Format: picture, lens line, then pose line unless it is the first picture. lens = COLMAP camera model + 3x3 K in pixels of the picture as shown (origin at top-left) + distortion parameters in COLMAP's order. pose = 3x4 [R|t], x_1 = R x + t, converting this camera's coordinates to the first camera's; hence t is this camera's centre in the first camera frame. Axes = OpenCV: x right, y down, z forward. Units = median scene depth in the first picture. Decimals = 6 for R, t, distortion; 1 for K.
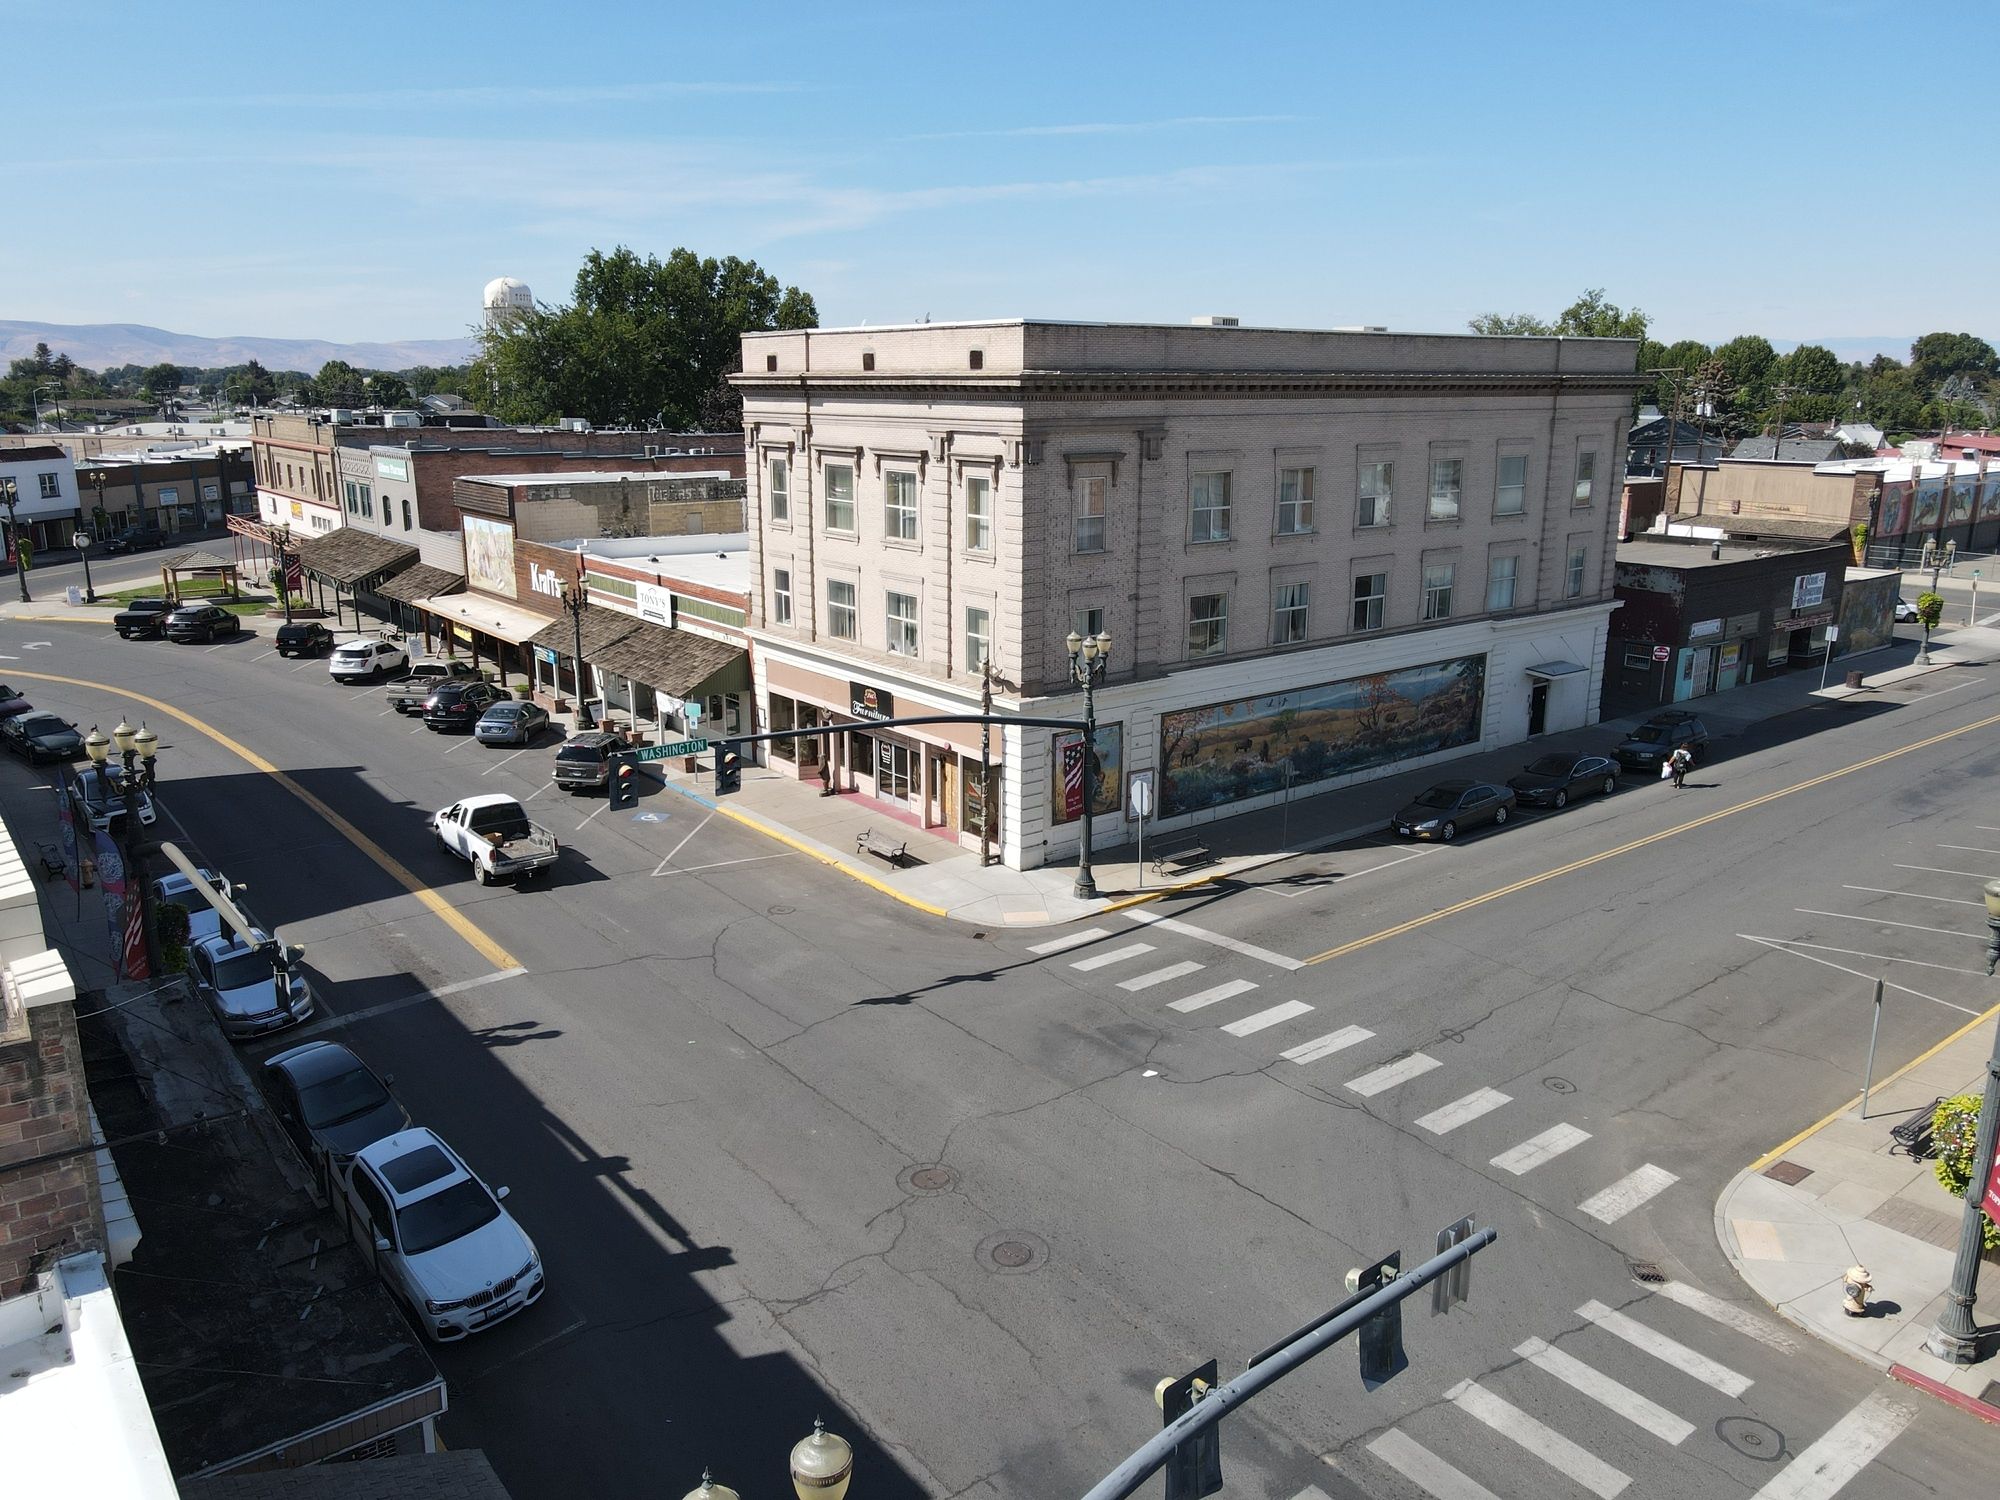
lens RADIAL K [[1466.8, 0, 993.1], [0, 1466.8, 745.6], [0, 0, 1]] dist [0.005396, 0.015354]
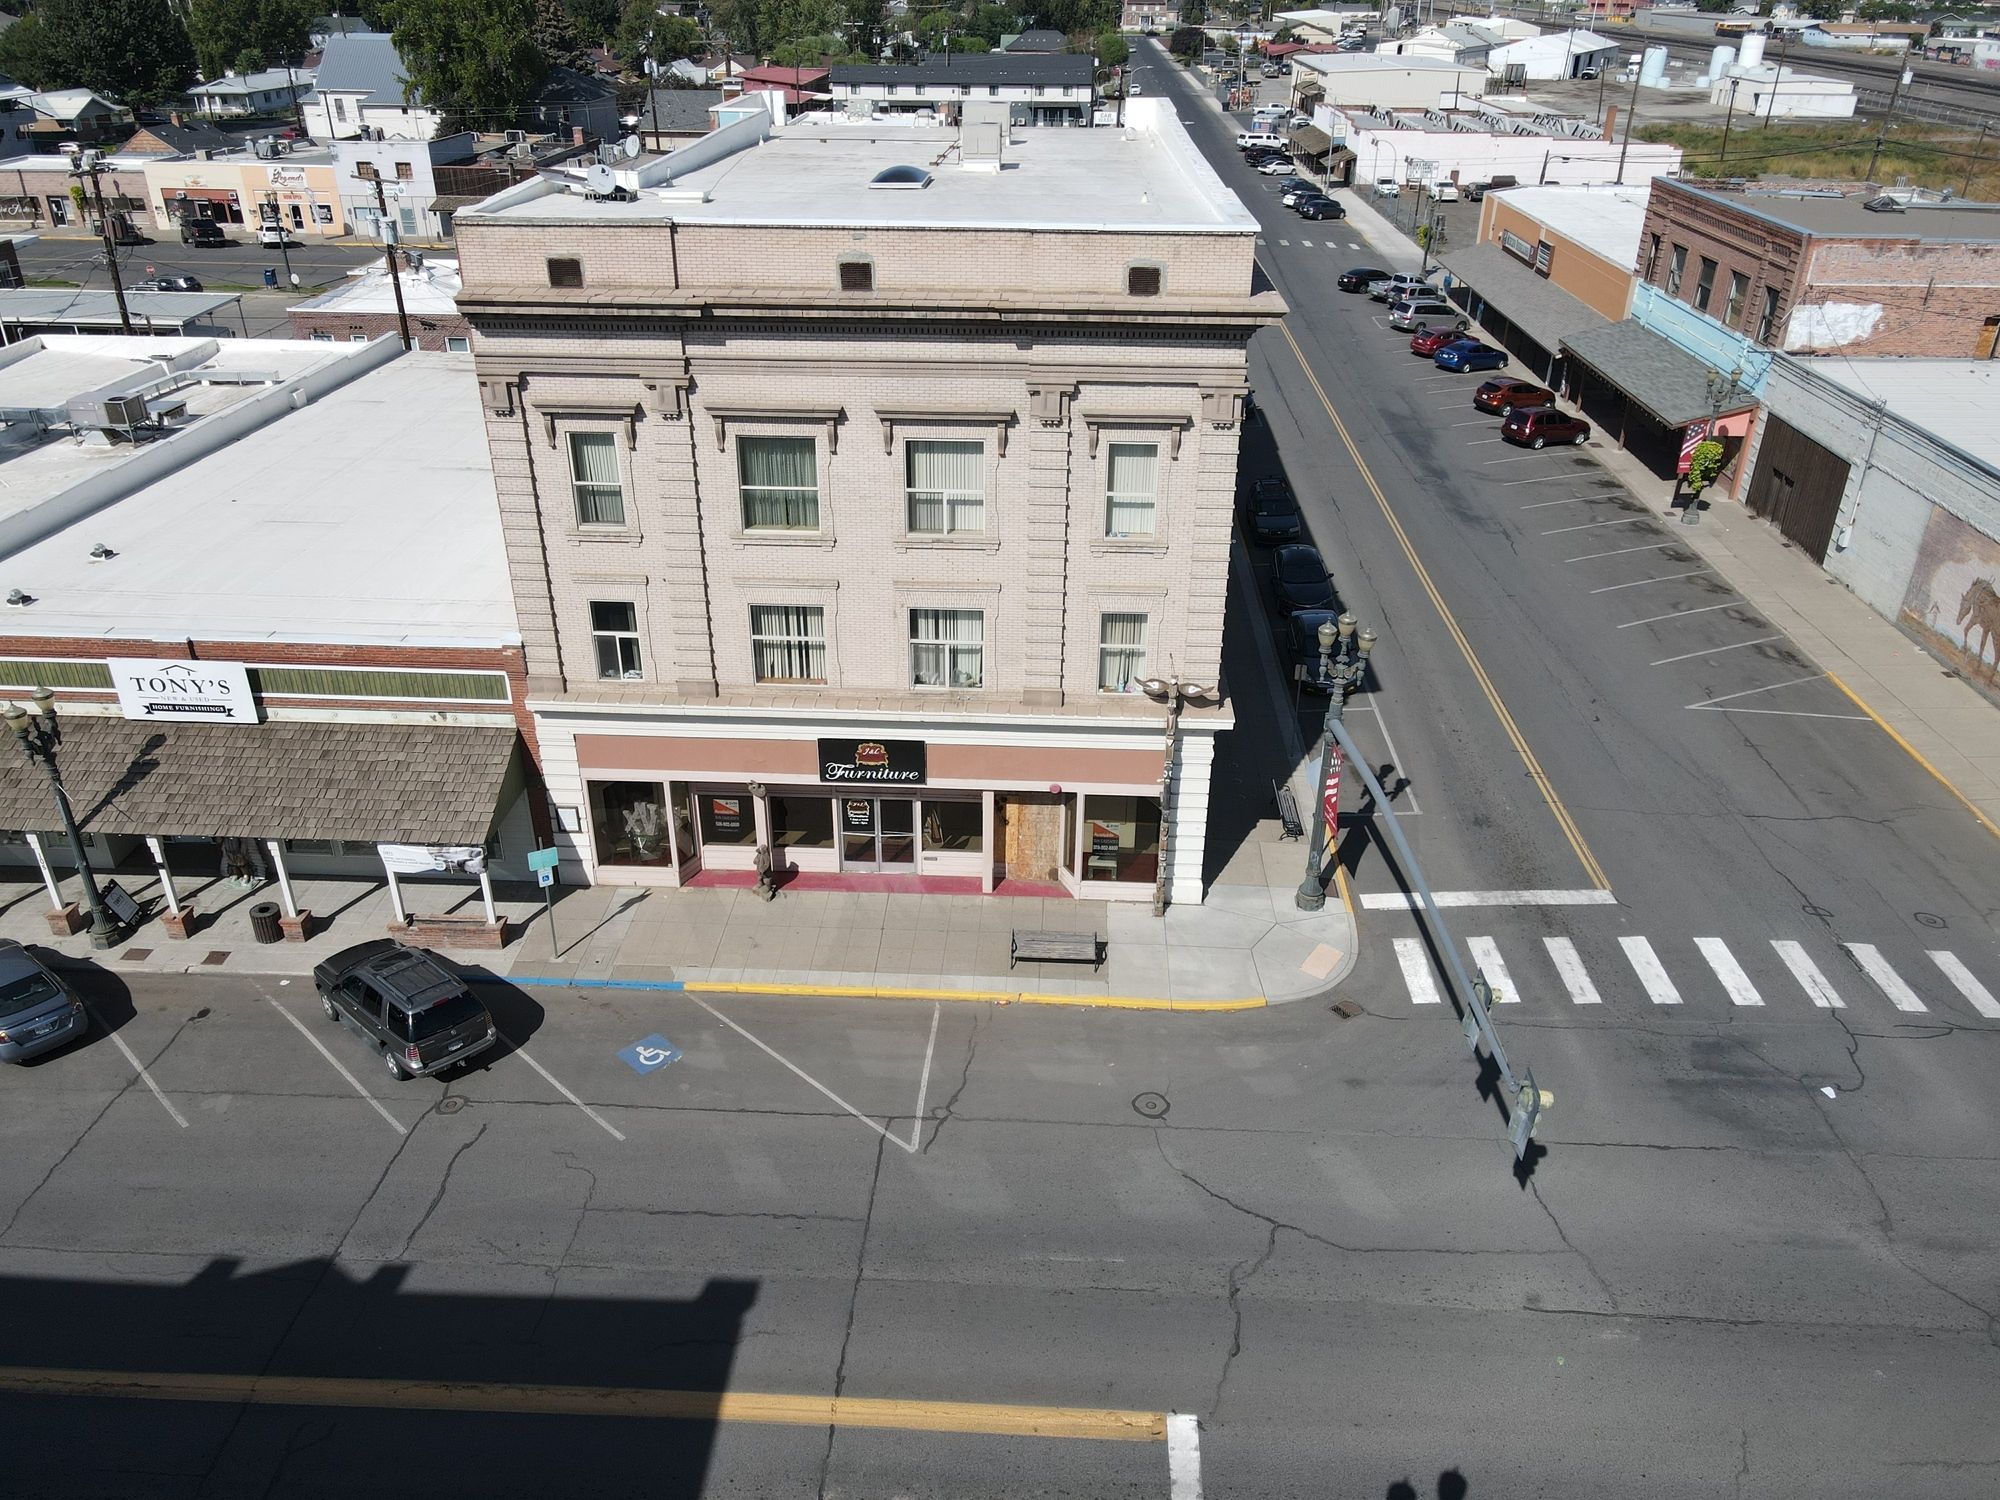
lens RADIAL K [[1466.8, 0, 993.1], [0, 1466.8, 745.6], [0, 0, 1]] dist [0.005396, 0.015354]
pose [[0.652854, -0.354750, 0.669278, -0.514832], [0.180719, 0.930986, 0.317184, -0.248899], [-0.735610, -0.086123, 0.671909, 0.483070]]
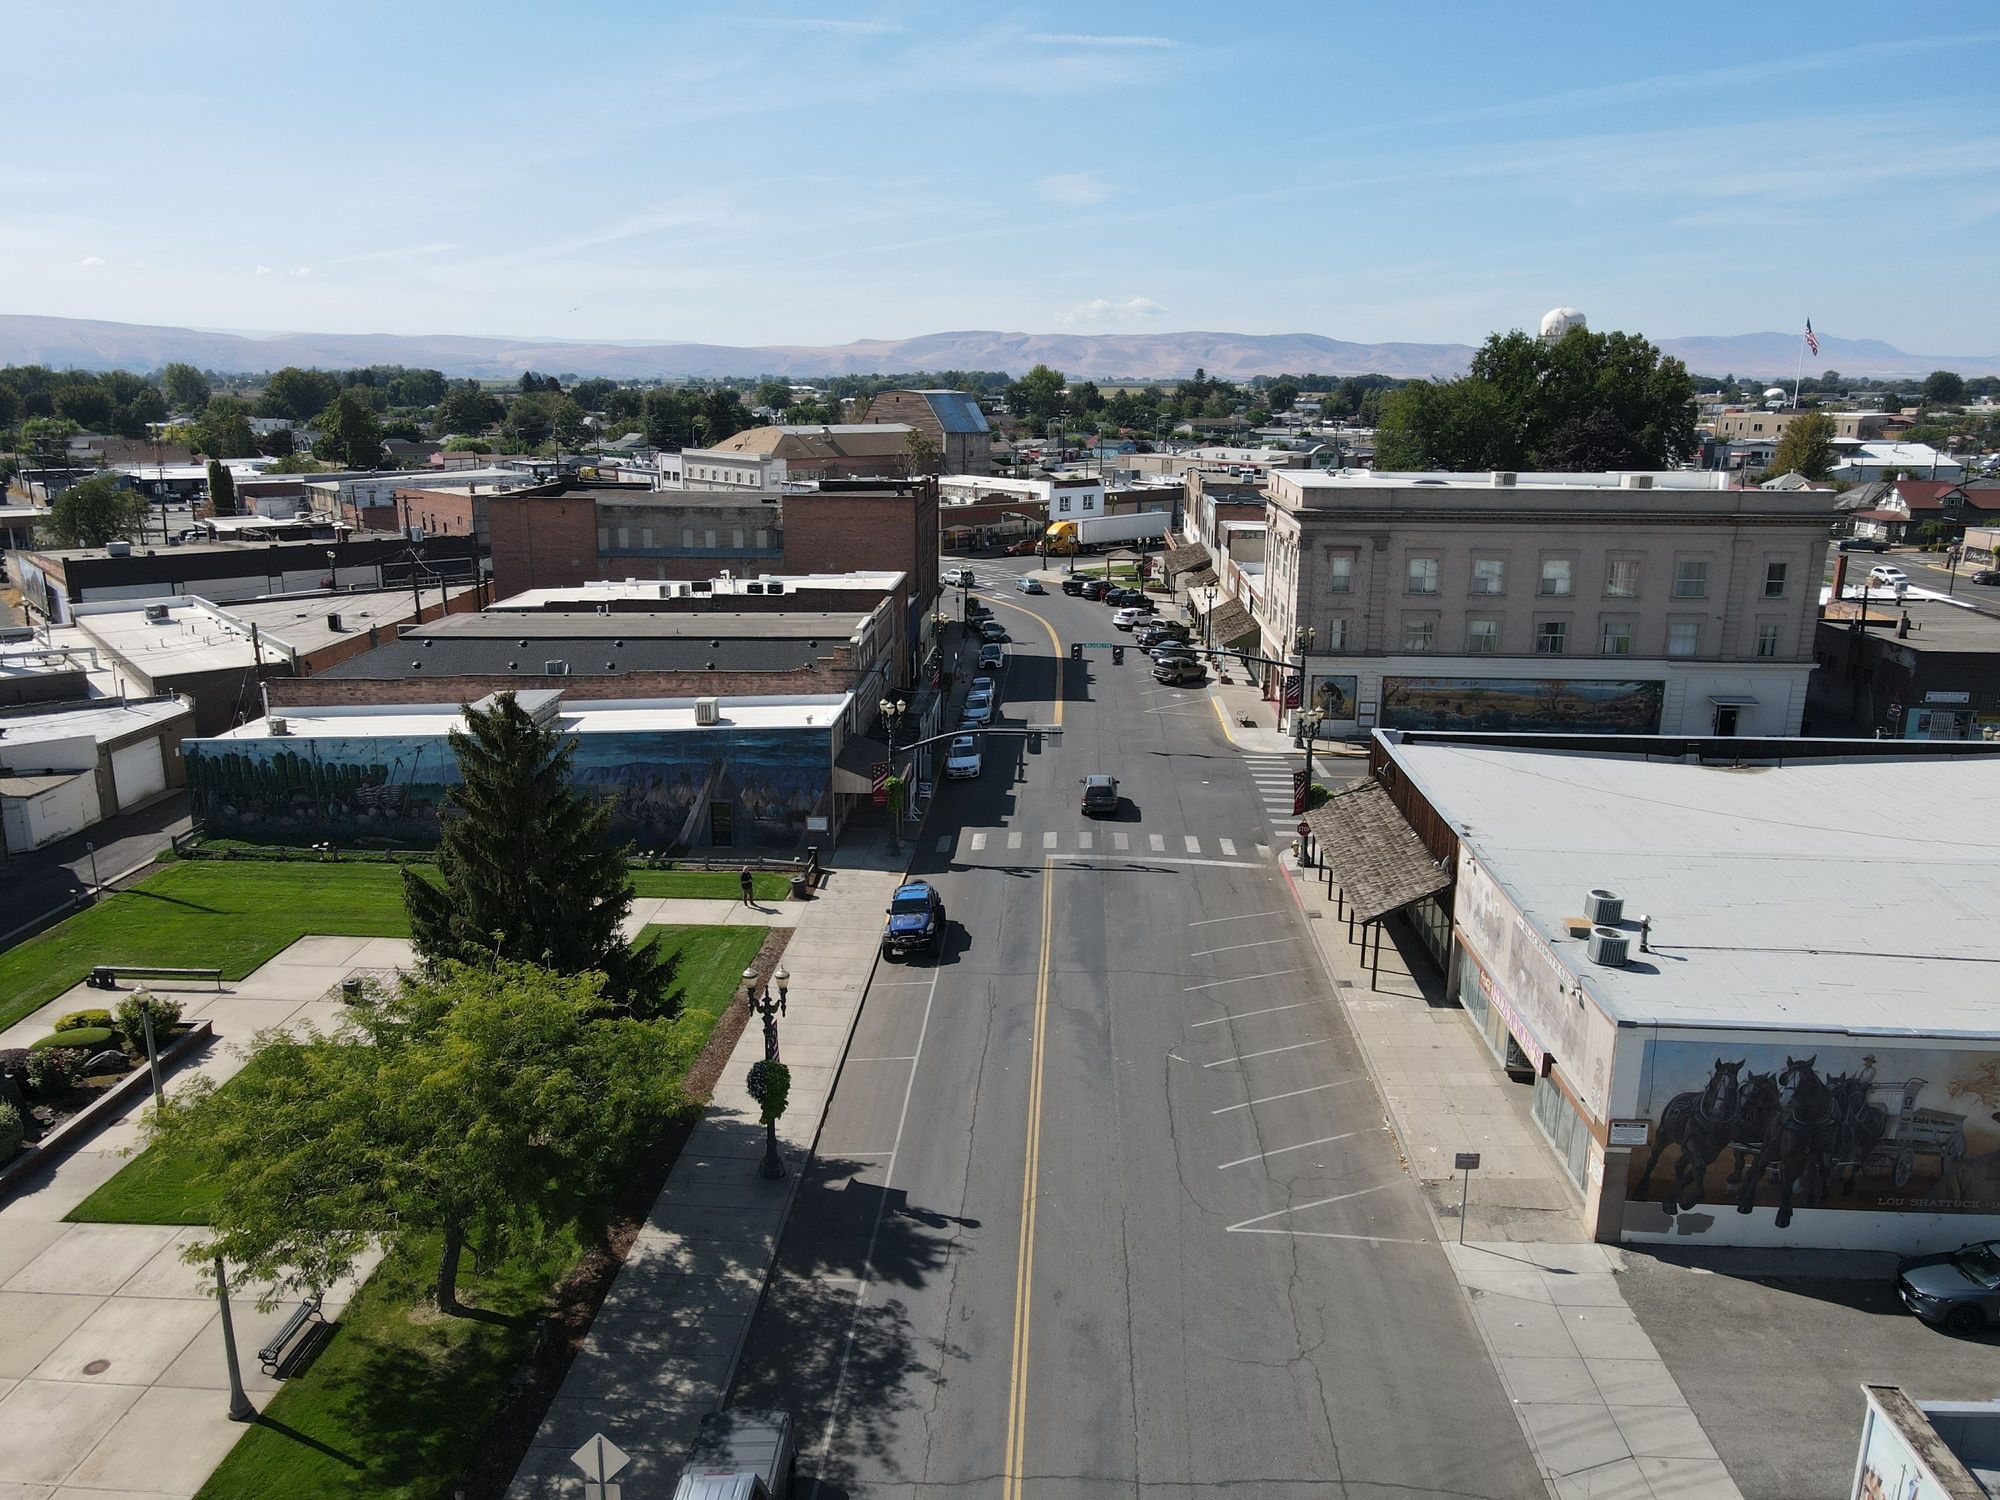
lens RADIAL K [[1464.0, 0, 1000.0], [0, 1464.0, 750.0], [0, 0, 1]] dist [-0.021730, 0.089447]
pose [[0.756885, 0.164445, -0.632521, 0.942808], [-0.162301, 0.984803, 0.061820, 0.036659], [0.633074, 0.055868, 0.772072, -0.819286]]
